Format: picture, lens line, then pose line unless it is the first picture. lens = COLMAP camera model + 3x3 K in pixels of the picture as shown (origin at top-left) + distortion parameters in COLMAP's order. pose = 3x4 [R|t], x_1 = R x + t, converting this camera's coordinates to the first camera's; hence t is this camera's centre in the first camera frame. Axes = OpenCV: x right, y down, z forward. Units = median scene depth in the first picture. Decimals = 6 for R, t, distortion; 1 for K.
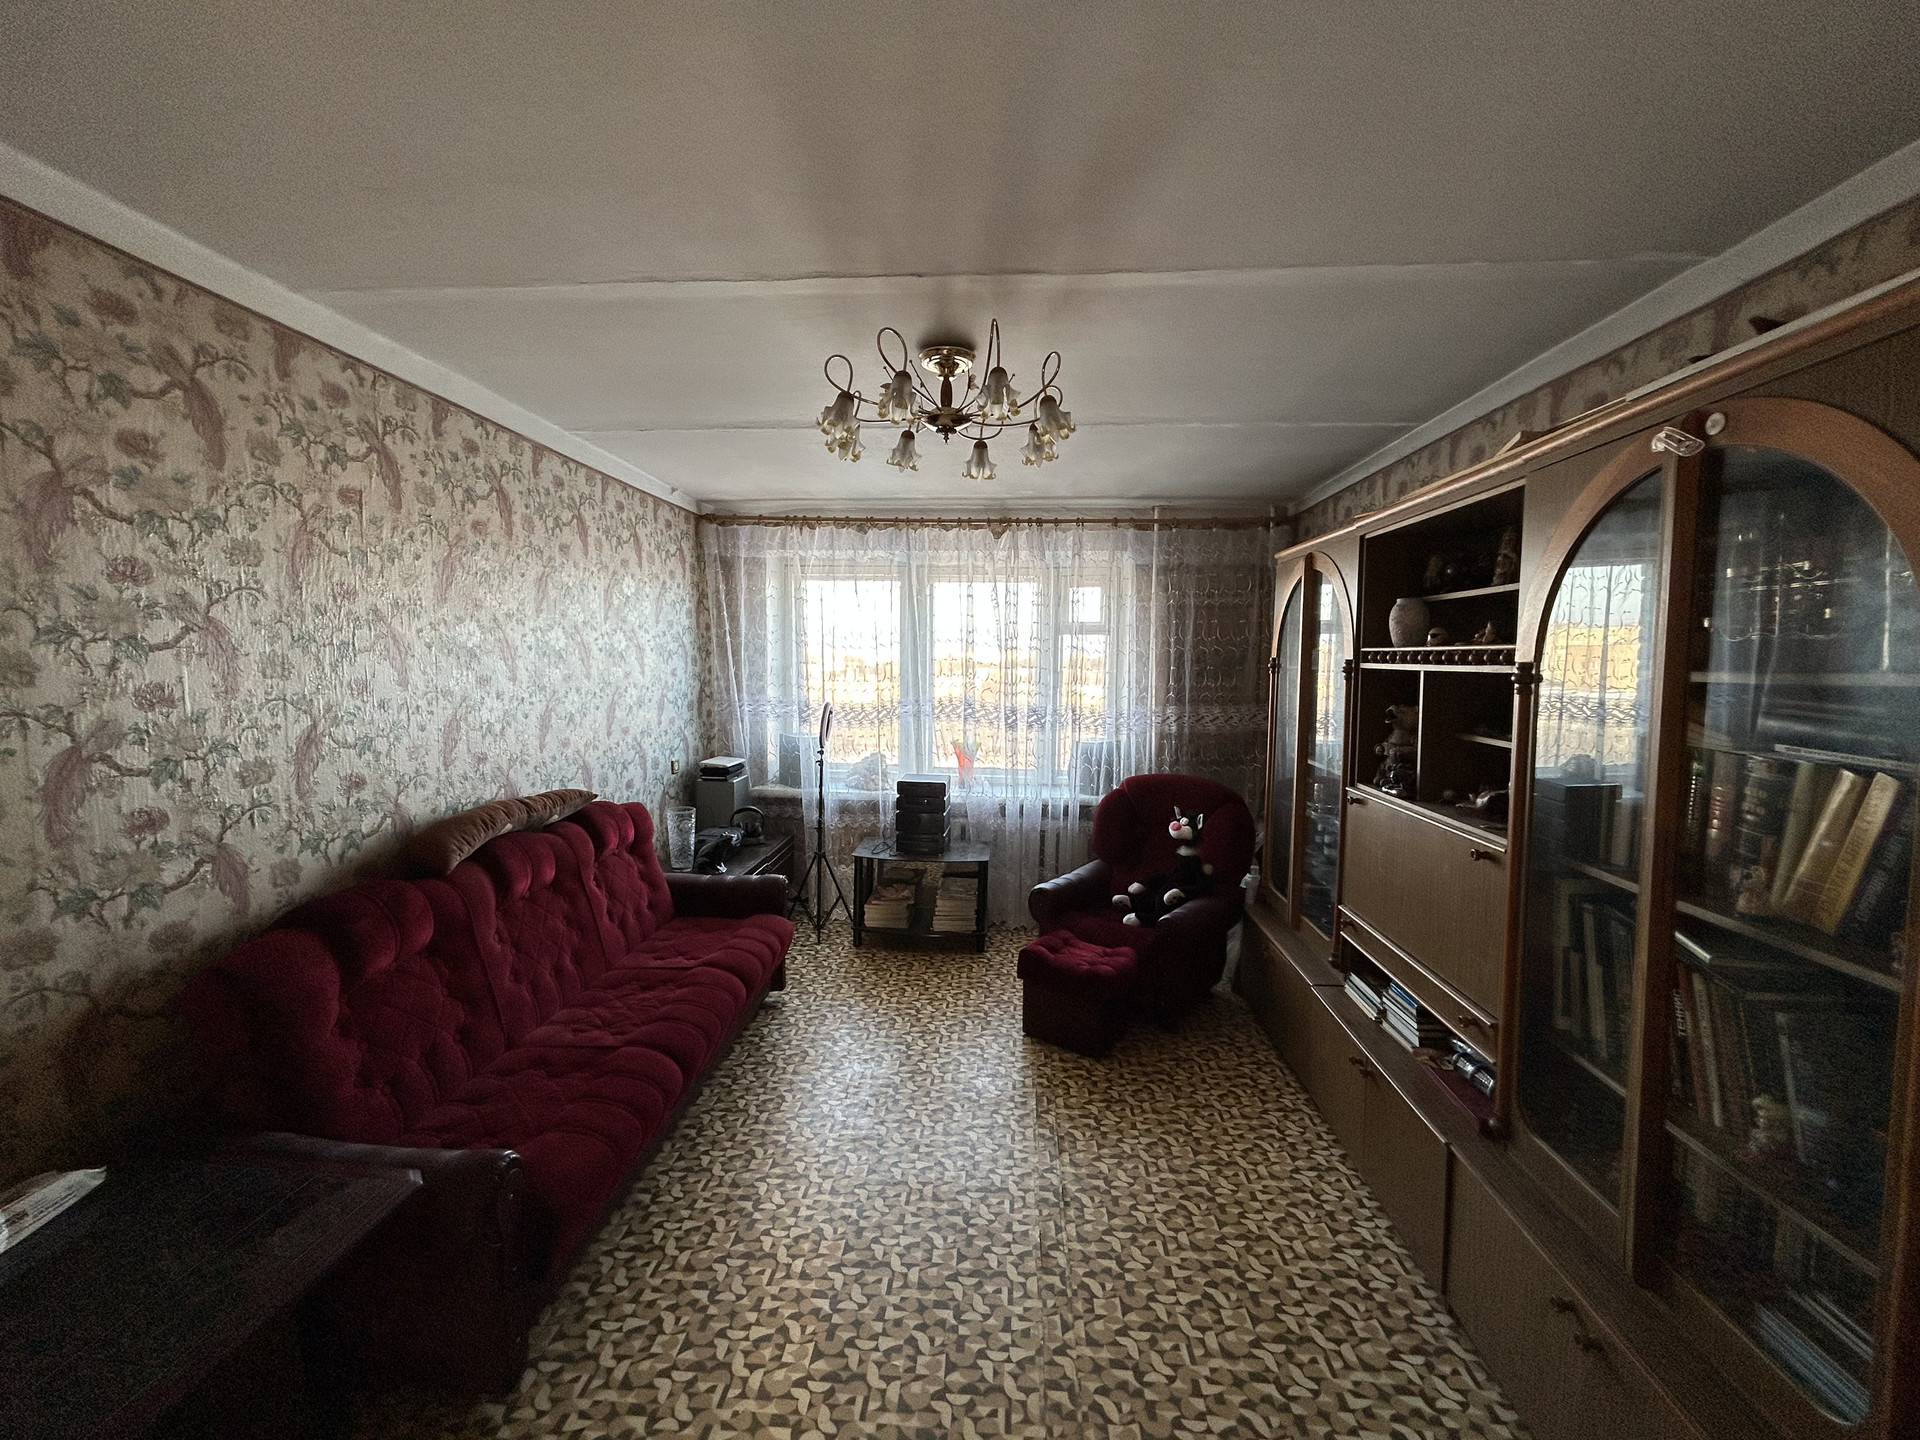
lens RADIAL K [[770.0, 0, 960.0], [0, 770.0, 720.0], [0, 0, 1]] dist [0.002429, 0.000751]
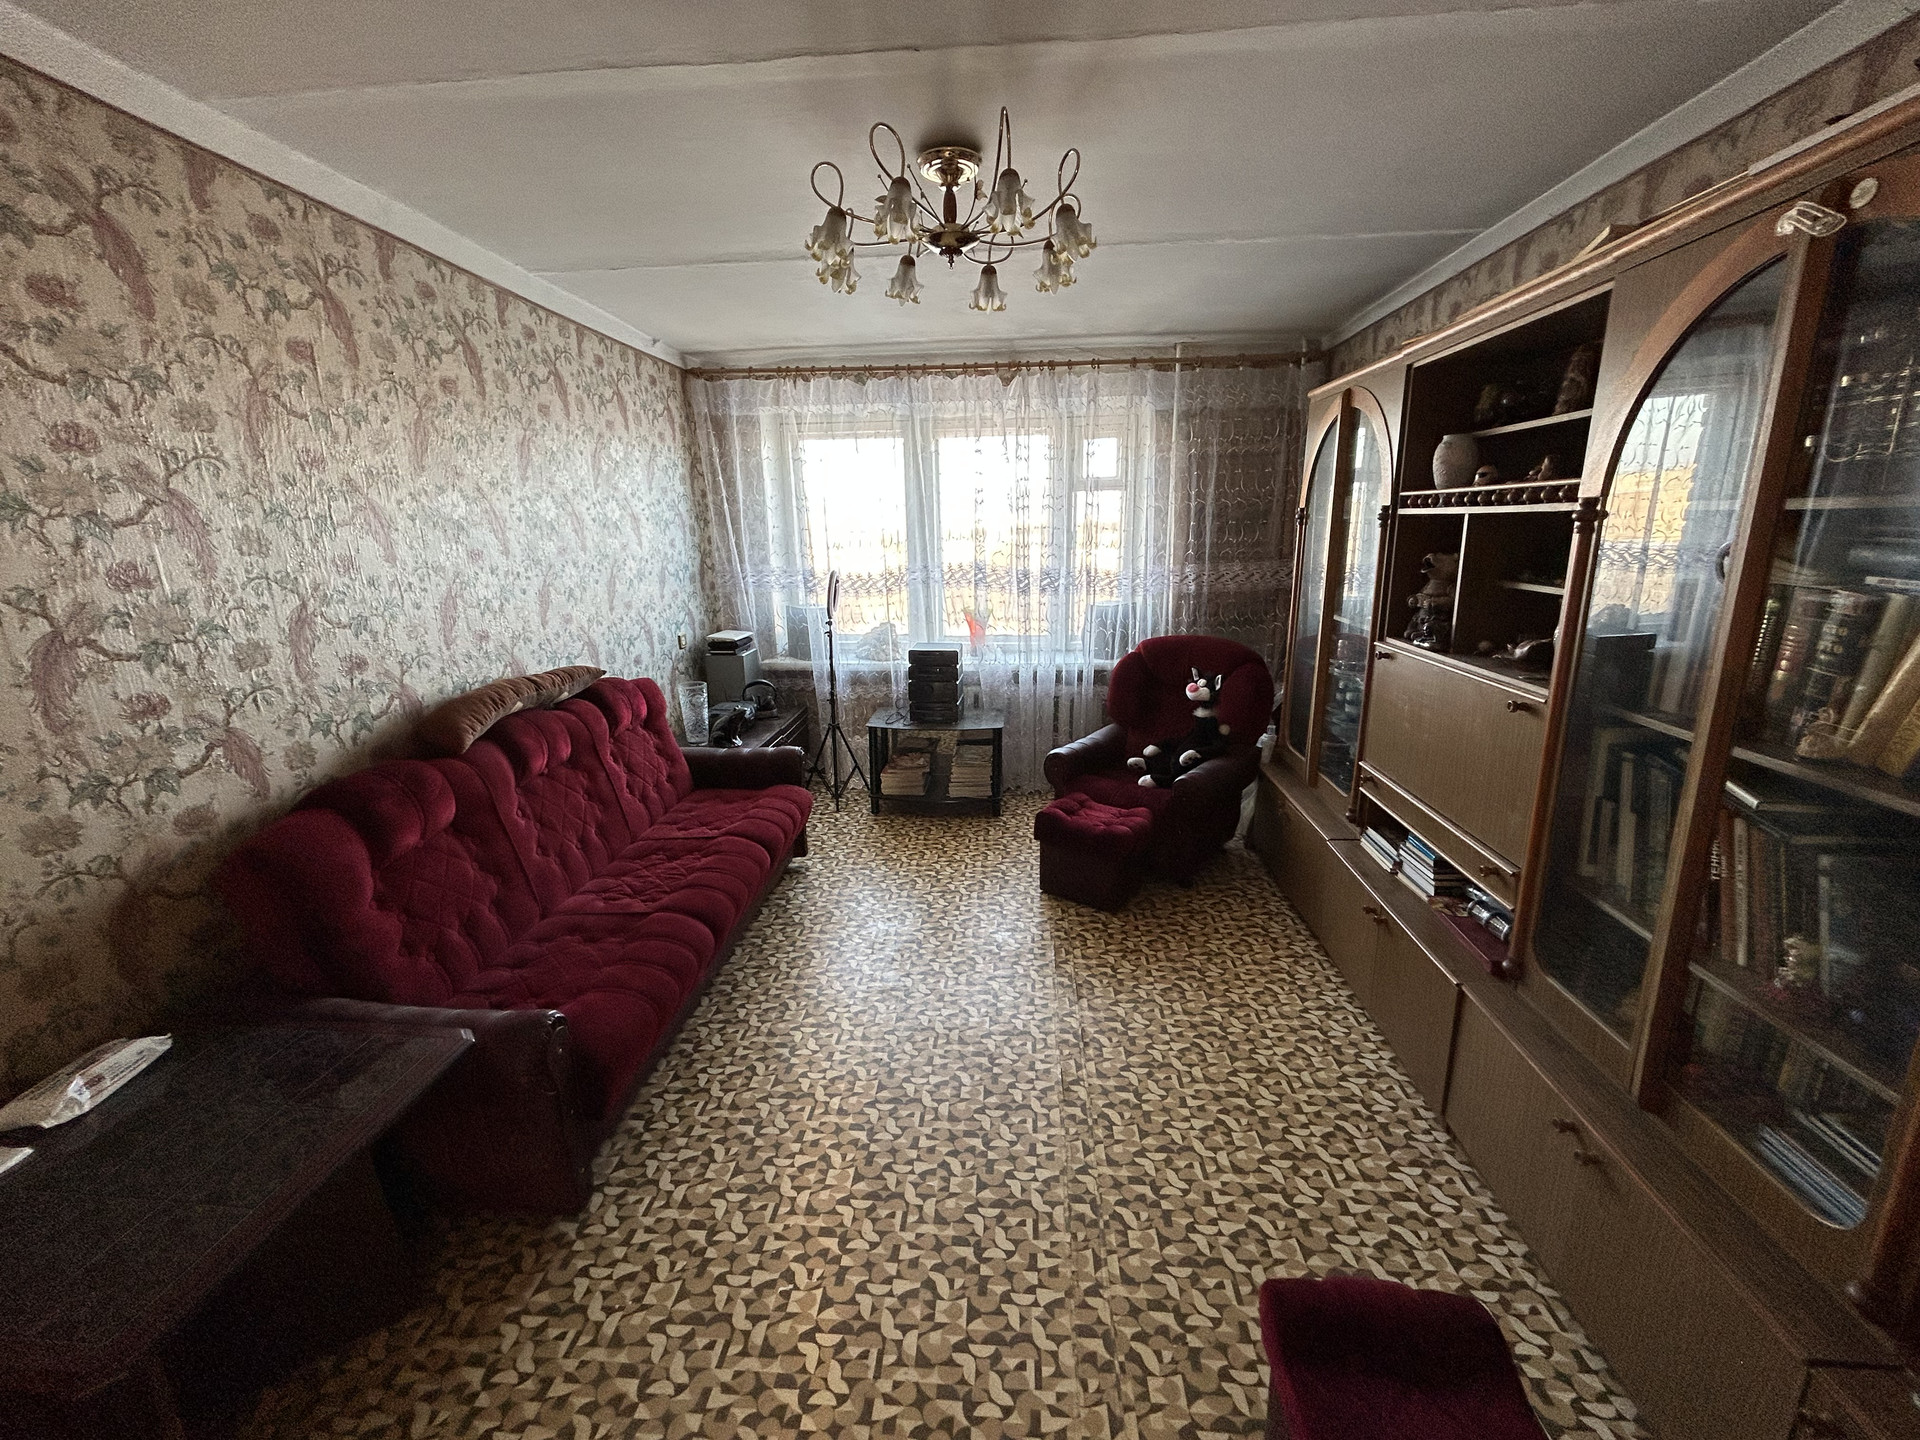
lens RADIAL K [[767.6, 0, 961.9], [0, 767.6, 716.6], [0, 0, 1]] dist [0.000156, 0.000005]
pose [[0.999619, -0.025471, -0.010601, -0.009435], [0.026856, 0.986353, 0.162437, 0.010628], [0.006318, -0.162660, 0.986662, 0.036797]]
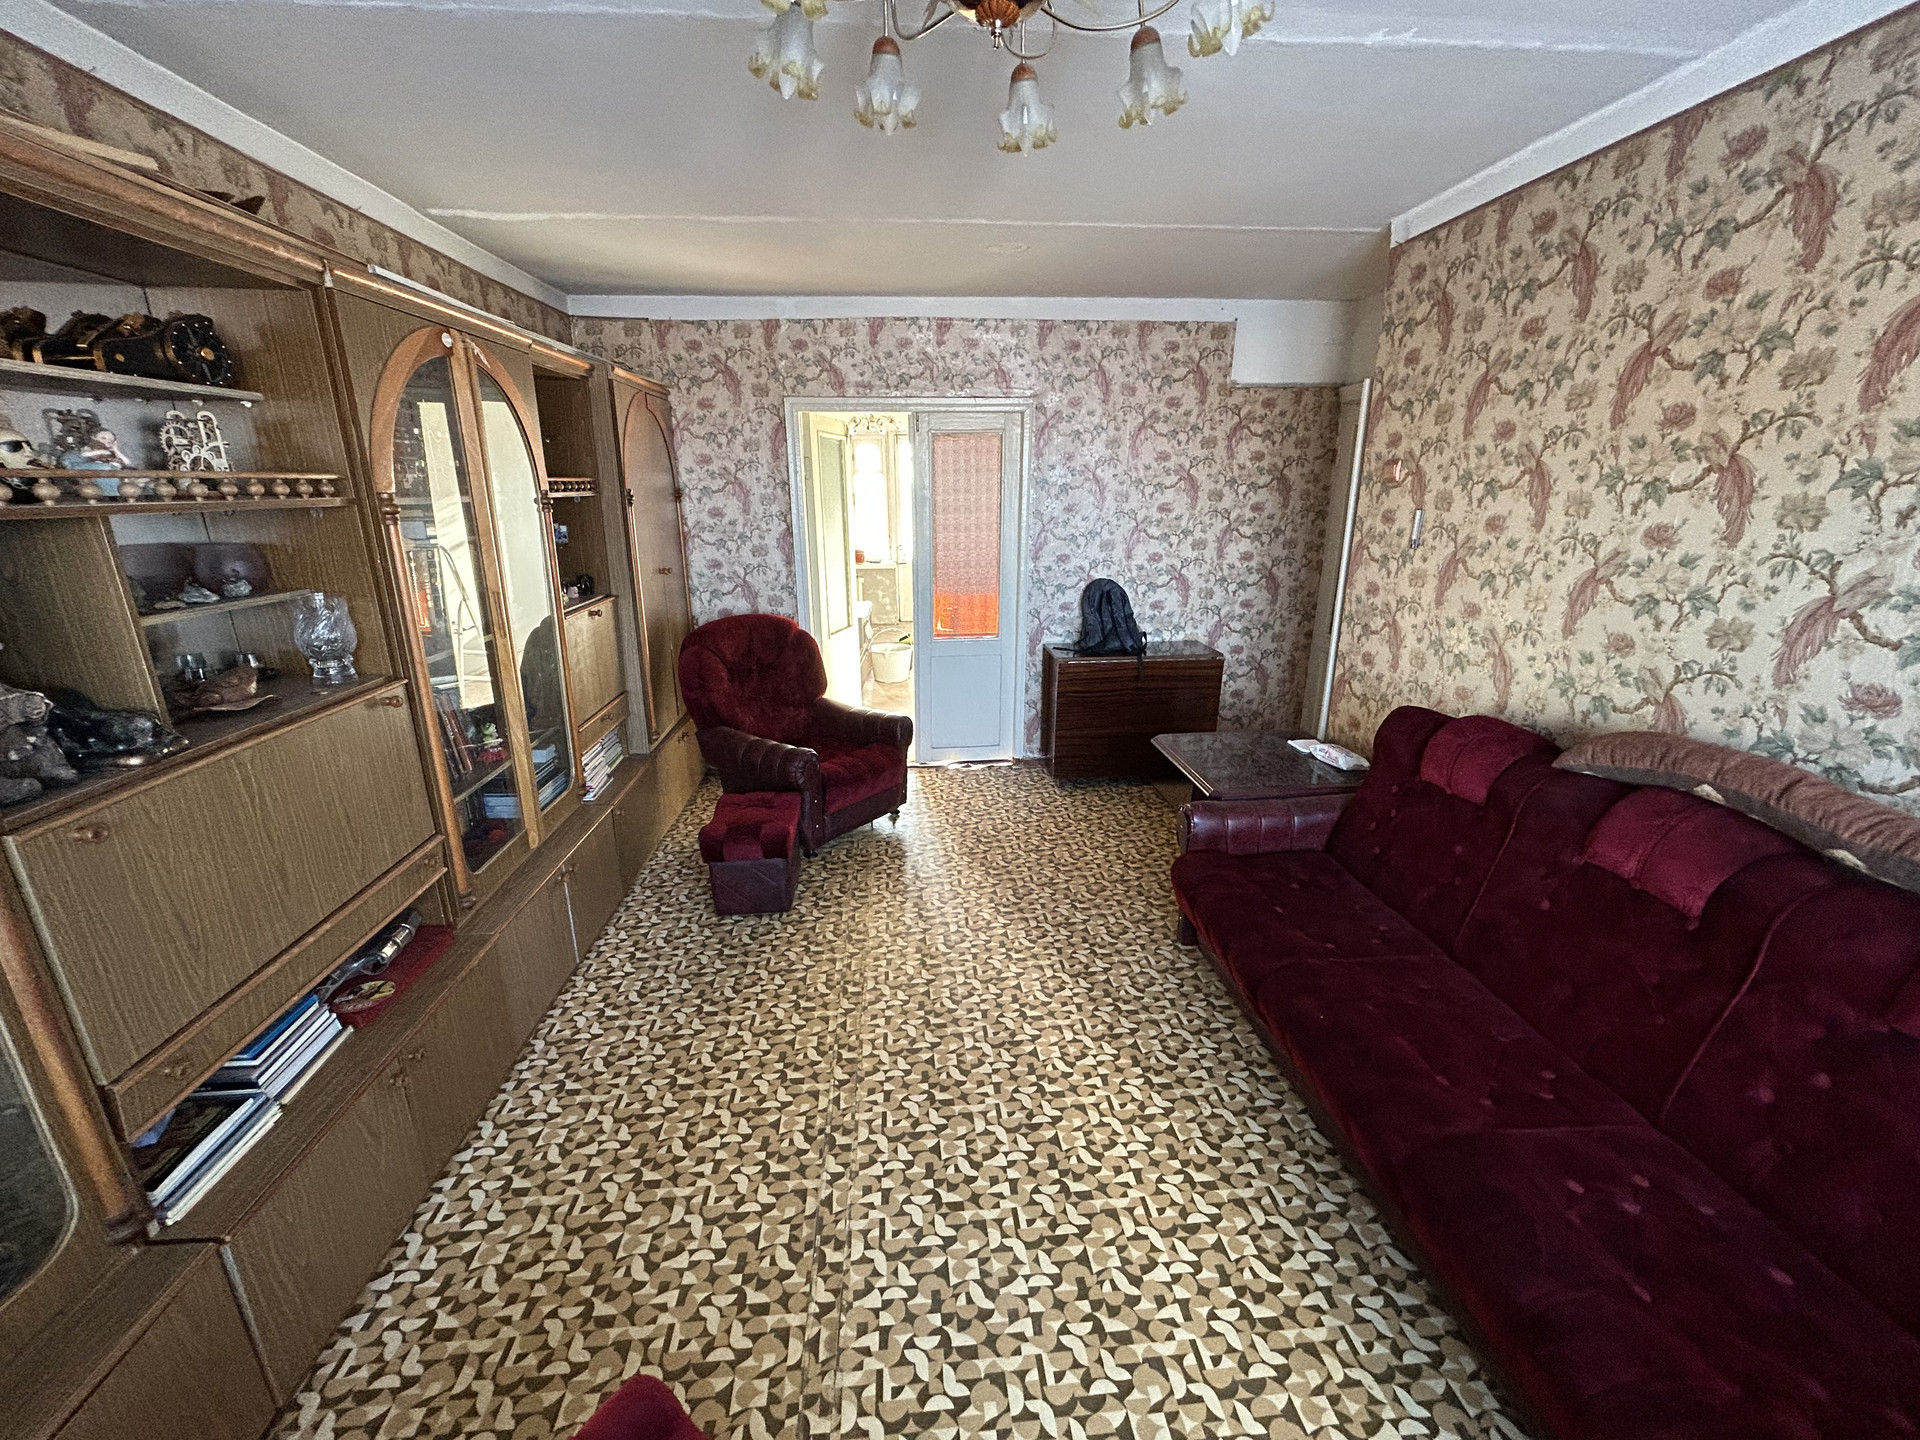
lens RADIAL K [[772.2, 0, 942.1], [0, 772.2, 764.8], [0, 0, 1]] dist [0.009353, 0.000211]
pose [[-0.990461, 0.014758, -0.137001, 0.114971], [-0.043009, 0.911463, 0.409129, -0.117280], [0.130909, 0.411118, -0.902133, 1.638298]]
